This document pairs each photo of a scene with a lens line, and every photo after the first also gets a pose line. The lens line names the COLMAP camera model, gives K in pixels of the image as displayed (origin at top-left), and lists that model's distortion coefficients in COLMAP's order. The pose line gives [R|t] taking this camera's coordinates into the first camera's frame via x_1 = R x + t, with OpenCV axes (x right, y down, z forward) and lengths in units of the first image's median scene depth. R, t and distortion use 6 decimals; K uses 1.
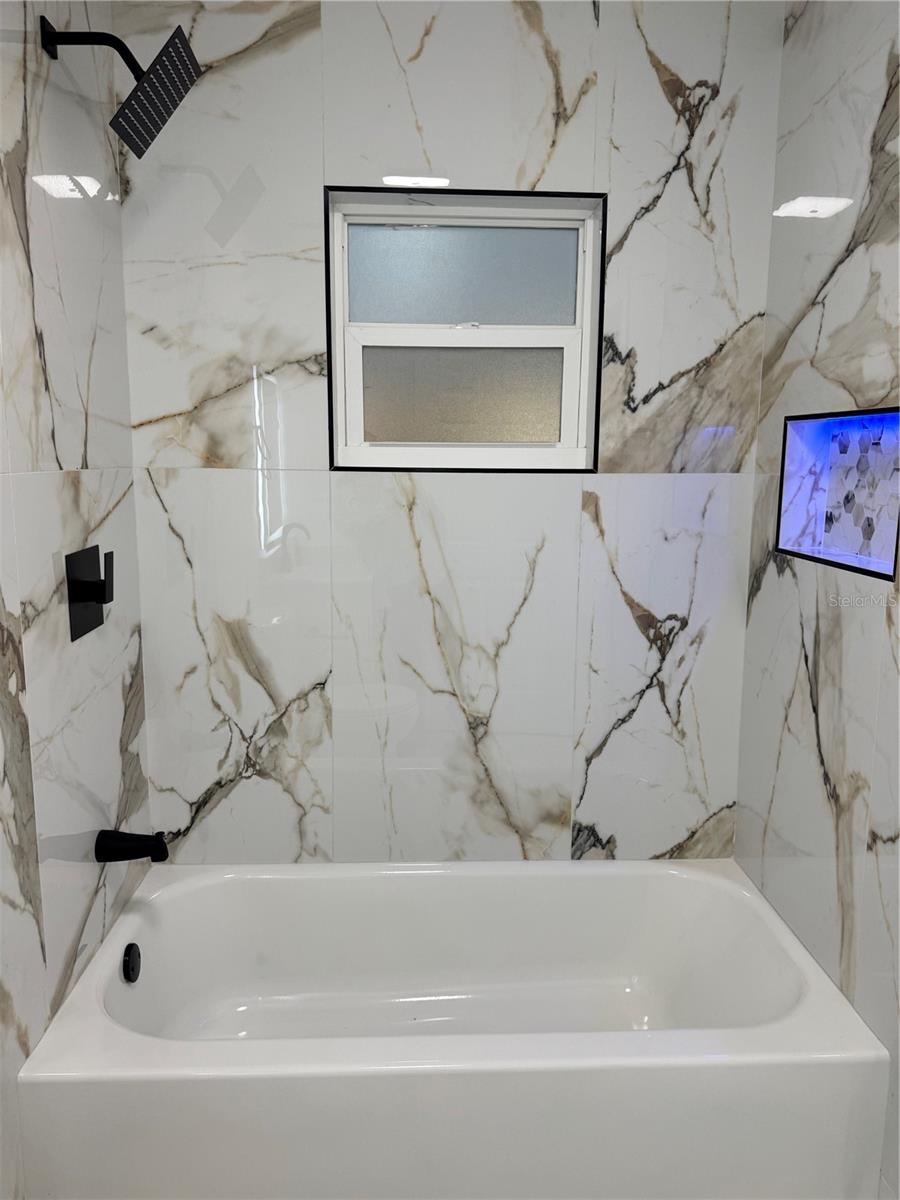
lens RADIAL K [[850.4, 0, 441.2], [0, 850.4, 591.1], [0, 0, 1]] dist [0.056207, -0.059793]
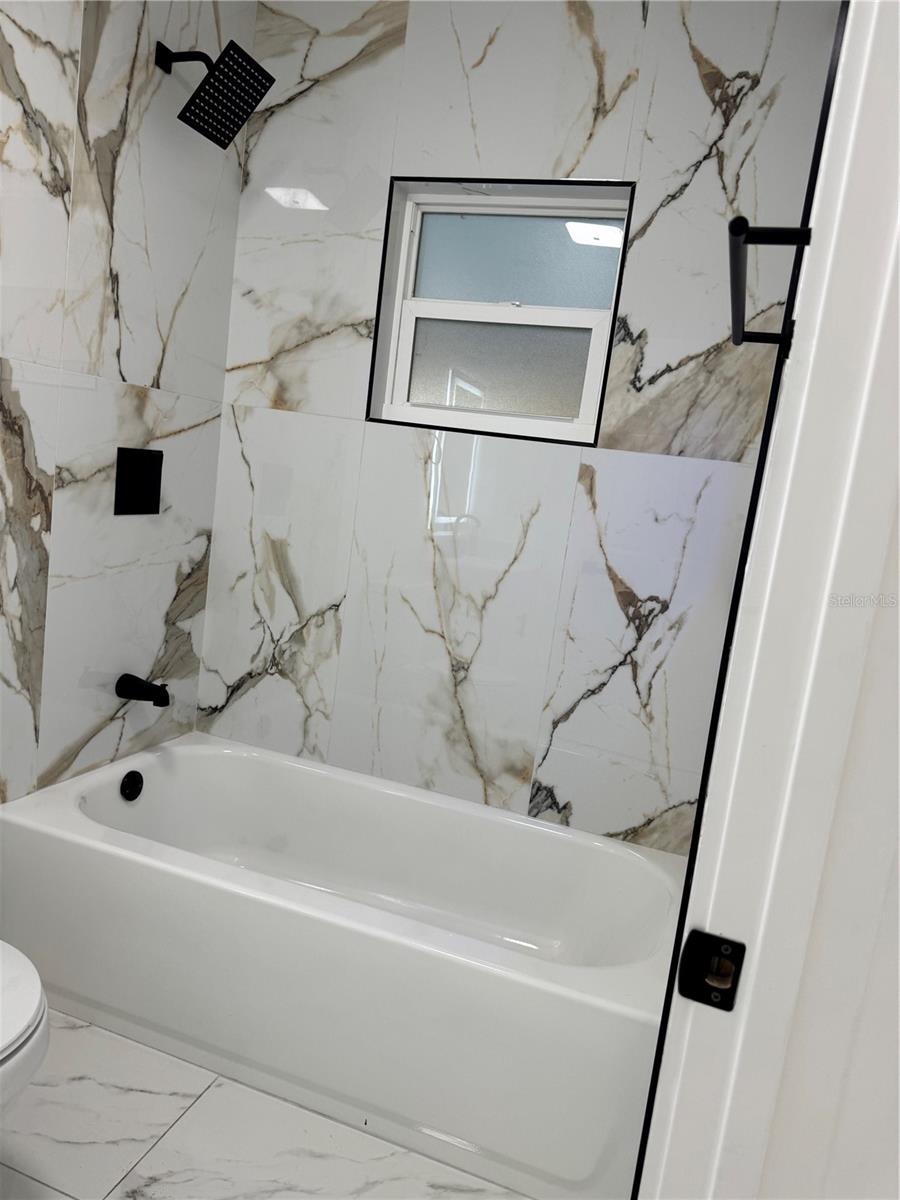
lens RADIAL K [[850.4, 0, 456.4], [0, 850.4, 599.9], [0, 0, 1]] dist [0.056207, -0.059793]
pose [[0.922299, 0.162973, -0.350434, 0.426932], [-0.176917, 0.984194, -0.007916, 0.085056], [0.343605, 0.069299, 0.936554, -0.025073]]
